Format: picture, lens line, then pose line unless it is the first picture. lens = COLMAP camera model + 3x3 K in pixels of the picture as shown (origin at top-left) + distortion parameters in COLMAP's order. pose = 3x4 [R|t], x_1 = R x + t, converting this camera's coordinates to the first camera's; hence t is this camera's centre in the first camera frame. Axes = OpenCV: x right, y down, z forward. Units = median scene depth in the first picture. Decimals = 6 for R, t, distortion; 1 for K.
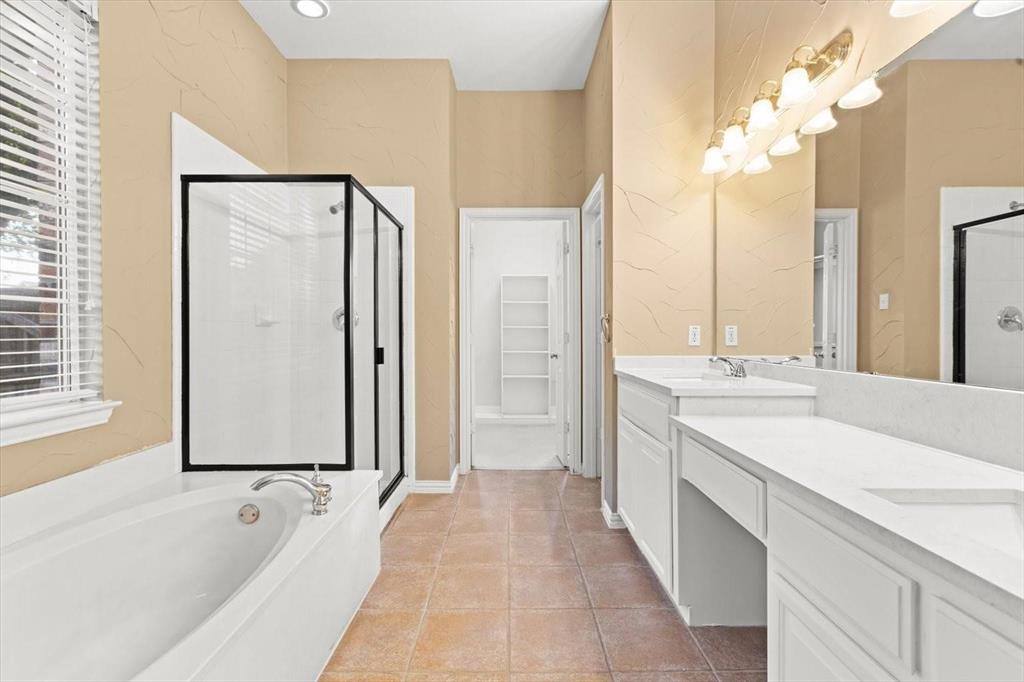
lens RADIAL K [[466.2, 0, 512.0], [0, 466.2, 333.5], [0, 0, 1]] dist [0.006797, -0.000748]
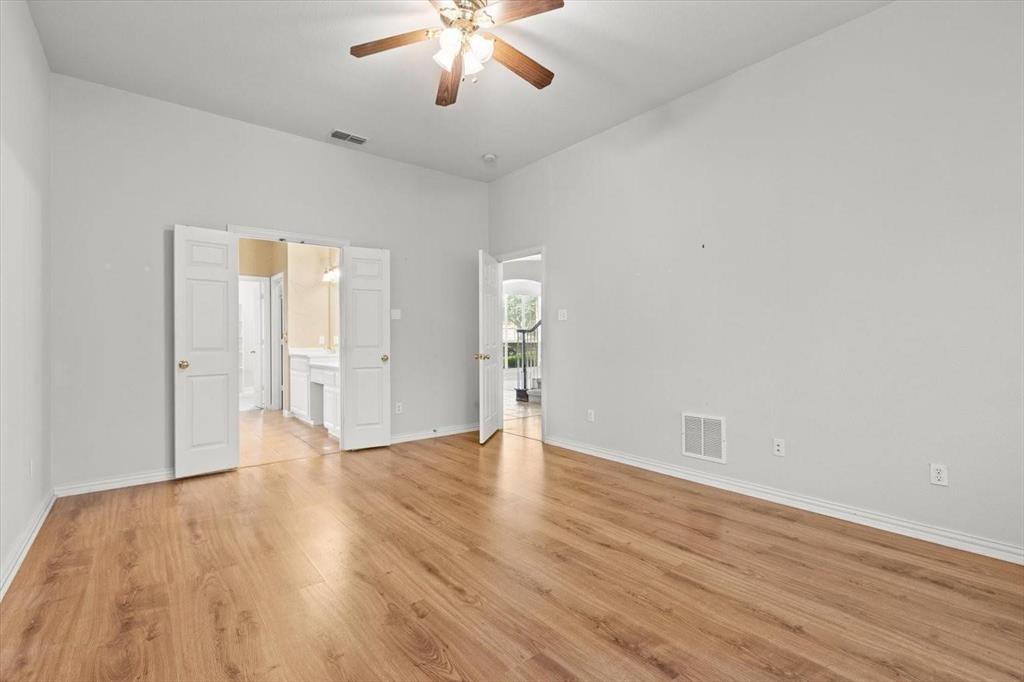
lens RADIAL K [[466.2, 0, 514.0], [0, 466.2, 341.5], [0, 0, 1]] dist [0.006797, -0.000748]
pose [[0.783159, -0.002737, 0.621816, -0.391588], [0.002386, 0.999996, 0.001396, 0.010987], [-0.621817, 0.000390, 0.783162, -1.708382]]
